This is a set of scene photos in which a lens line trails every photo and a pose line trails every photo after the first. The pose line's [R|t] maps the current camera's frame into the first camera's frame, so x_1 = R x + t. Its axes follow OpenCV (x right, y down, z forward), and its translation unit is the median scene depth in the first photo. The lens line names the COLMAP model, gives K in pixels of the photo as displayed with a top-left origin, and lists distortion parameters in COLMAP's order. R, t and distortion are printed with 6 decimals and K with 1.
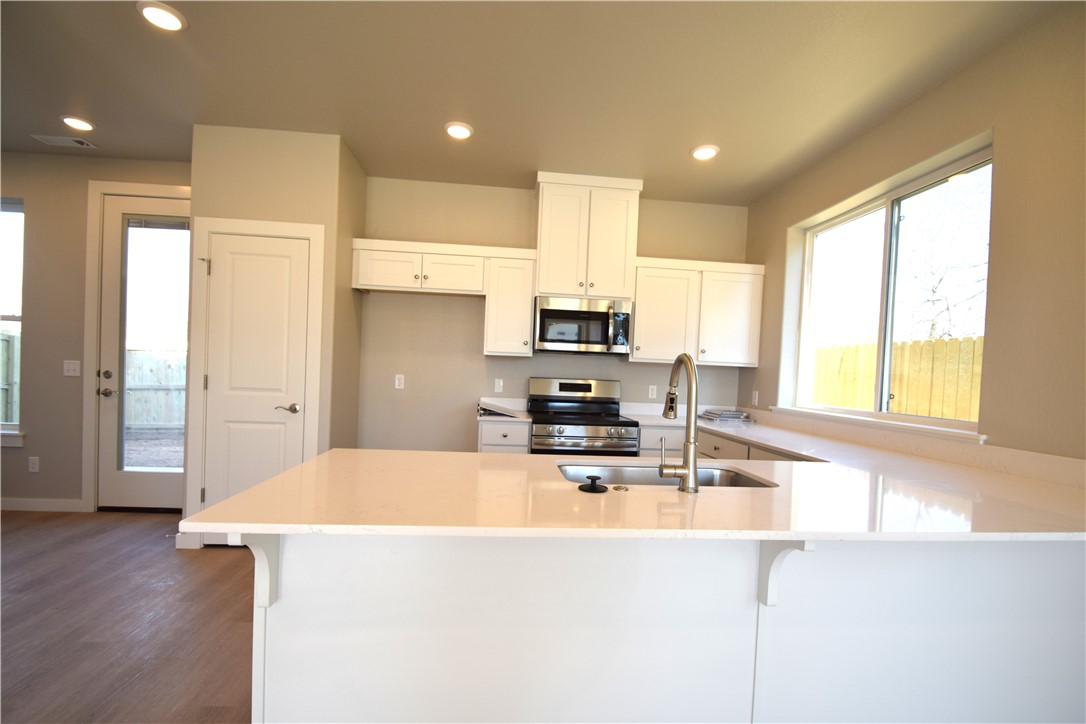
lens RADIAL K [[479.7, 0, 536.4], [0, 479.7, 381.8], [0, 0, 1]] dist [0.002517, -0.010148]
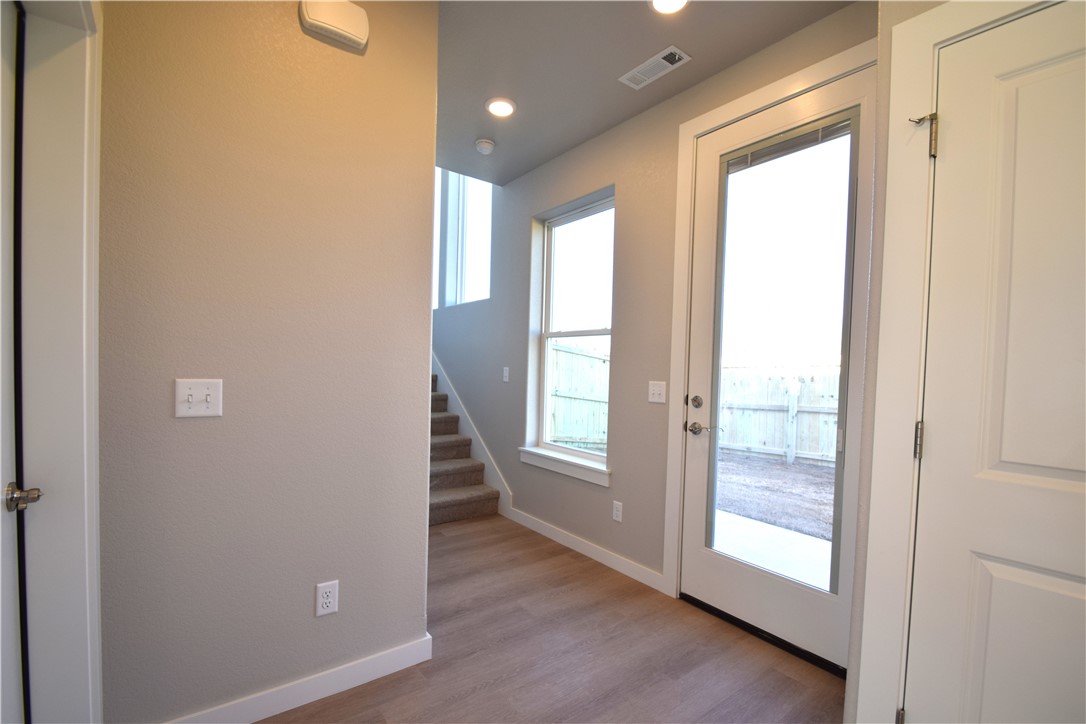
lens RADIAL K [[479.7, 0, 536.4], [0, 479.7, 381.8], [0, 0, 1]] dist [0.002517, -0.010148]
pose [[0.524522, 0.000056, -0.851397, -0.438915], [-0.027563, 0.999477, -0.016915, -0.025985], [0.850951, 0.032339, 0.524249, 0.449210]]
